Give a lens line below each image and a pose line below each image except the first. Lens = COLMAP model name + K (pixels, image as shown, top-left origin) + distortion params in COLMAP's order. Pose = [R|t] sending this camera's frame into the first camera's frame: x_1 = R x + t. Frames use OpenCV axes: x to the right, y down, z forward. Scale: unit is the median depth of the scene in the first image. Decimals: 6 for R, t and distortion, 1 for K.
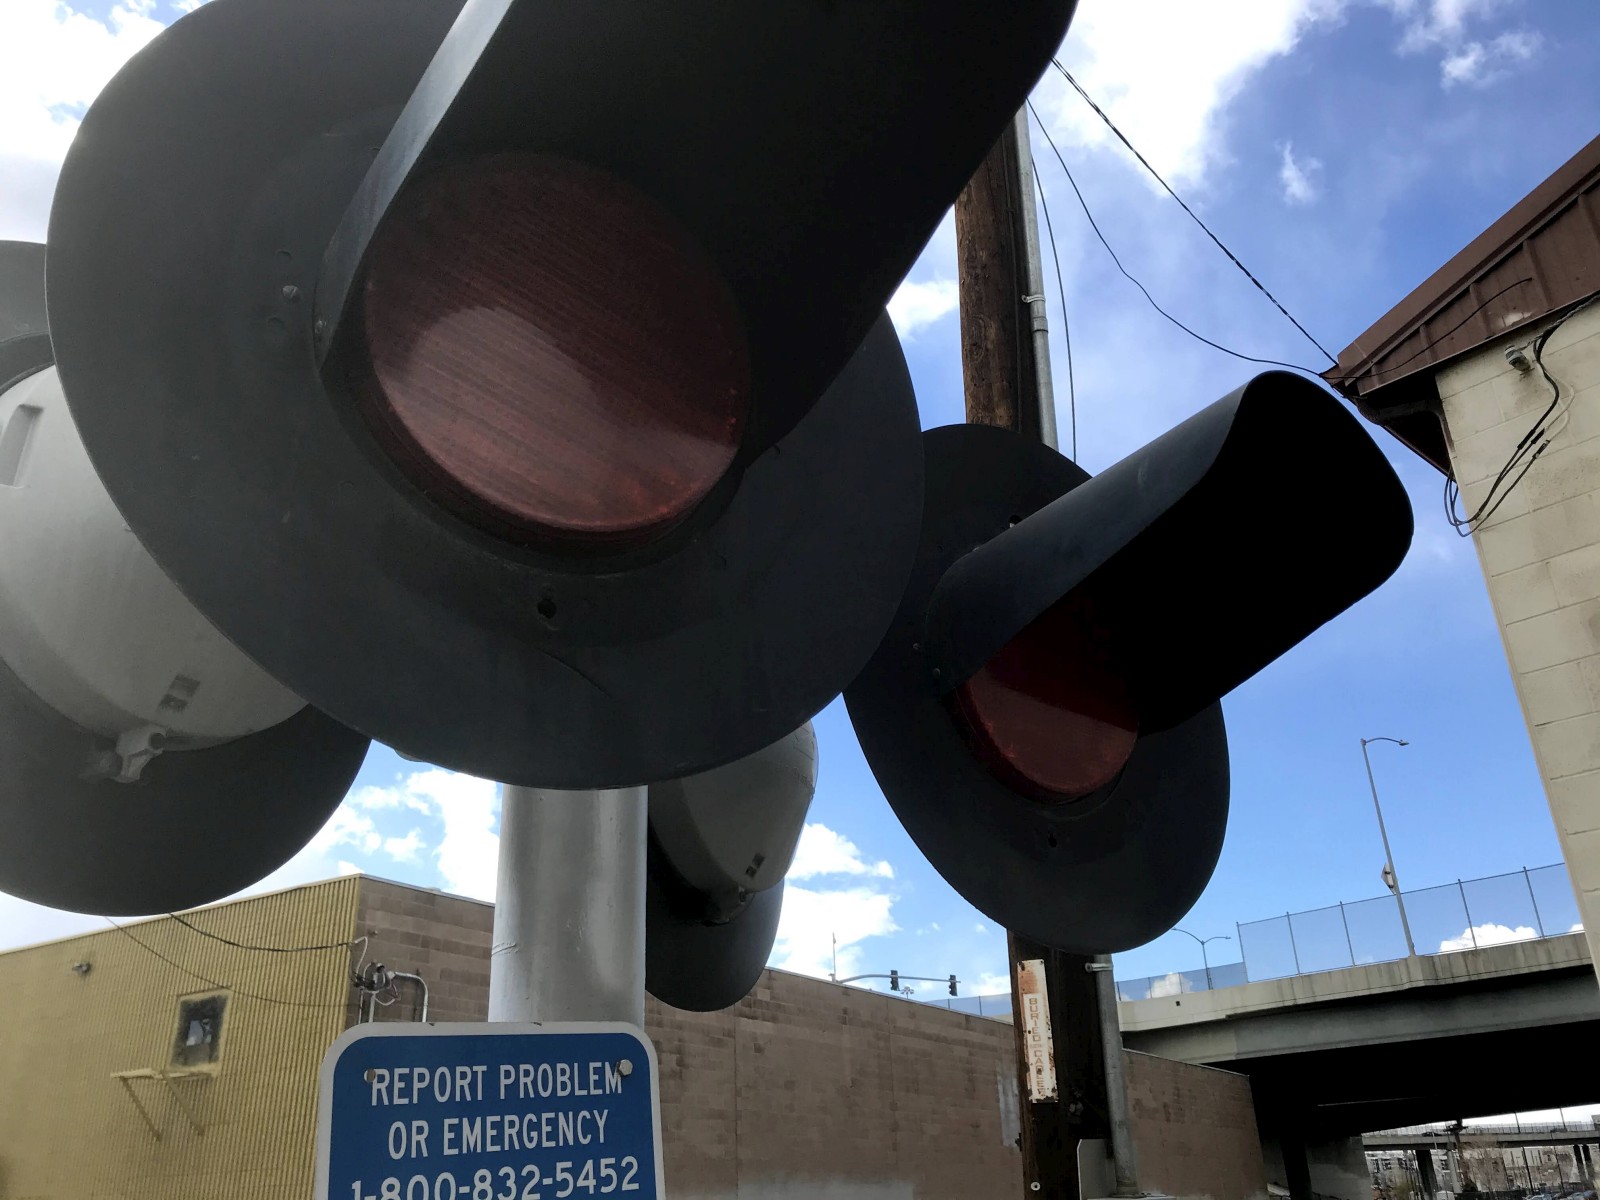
lens RADIAL K [[1314.8, 0, 800.6], [0, 1314.8, 577.4], [0, 0, 1]] dist [-0.063481, 0.134043]
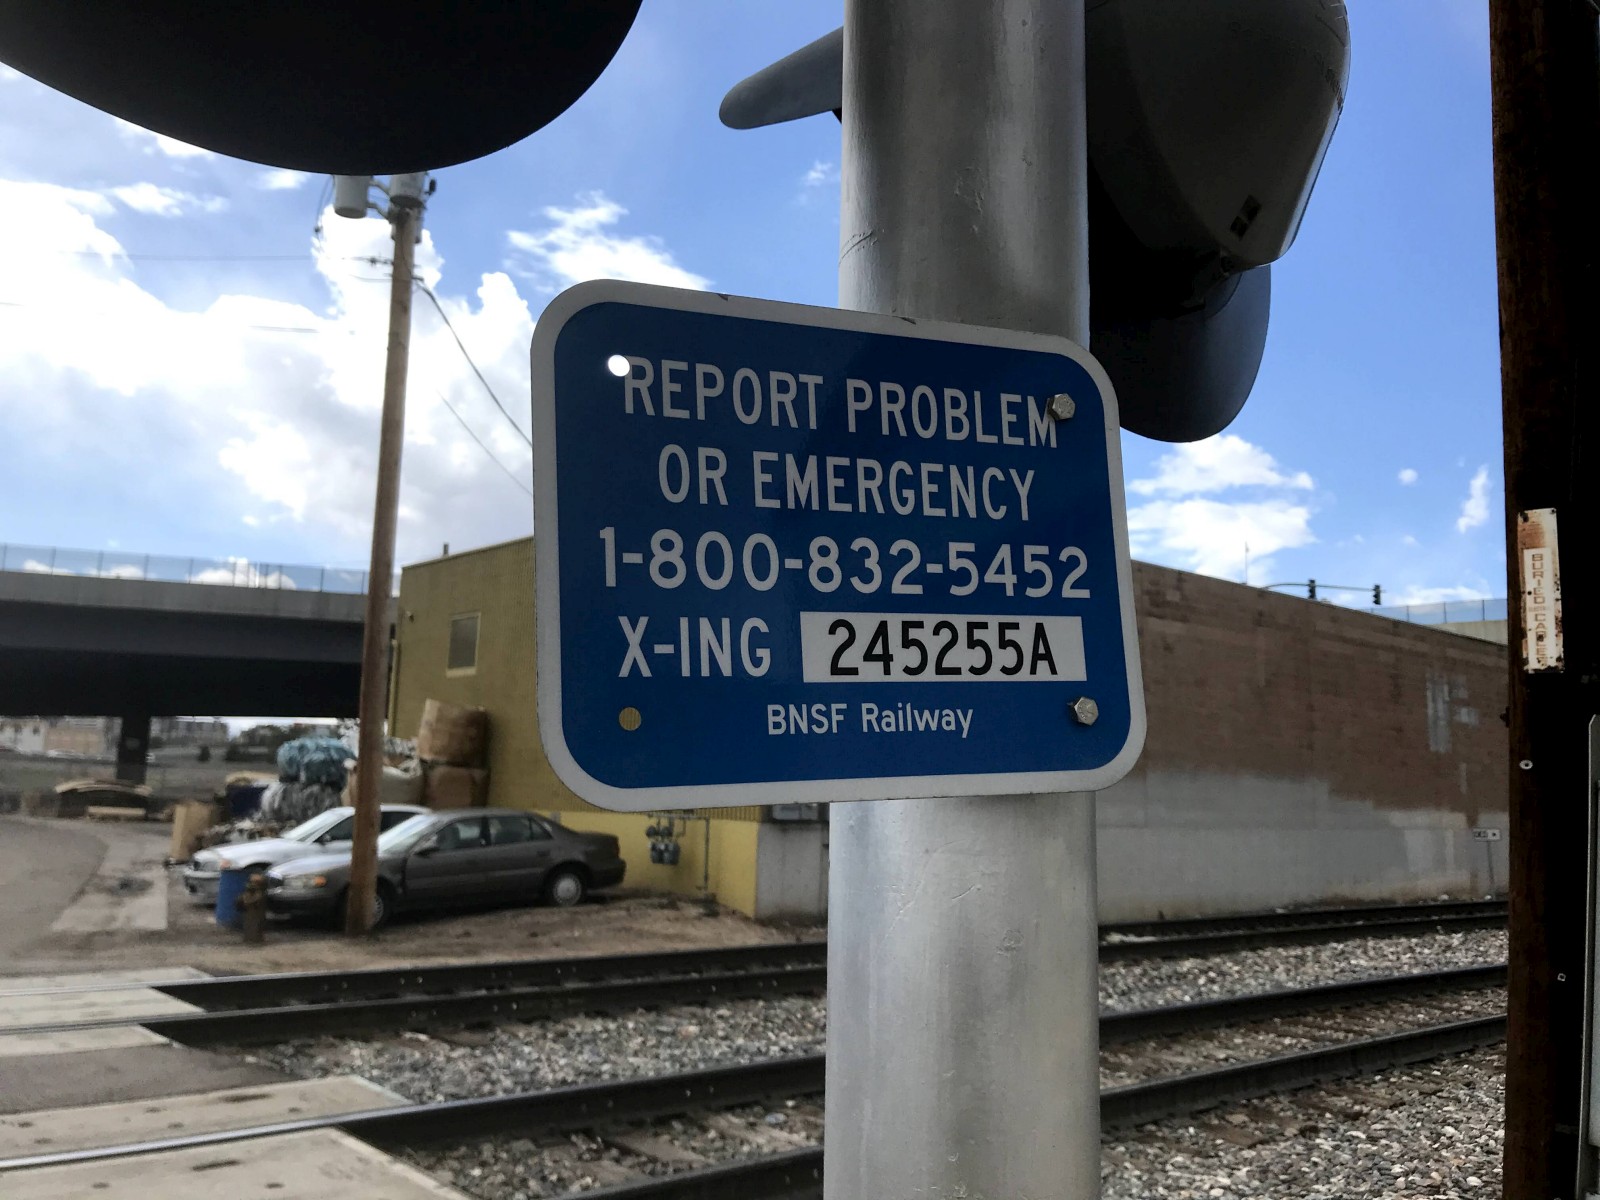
lens RADIAL K [[1314.9, 0, 794.7], [0, 1314.9, 607.2], [0, 0, 1]] dist [0.033563, -0.110479]
pose [[0.953965, 0.018123, -0.299371, -0.074579], [0.075261, 0.951769, 0.297440, 0.292317], [0.290323, -0.306278, 0.906590, 0.429139]]
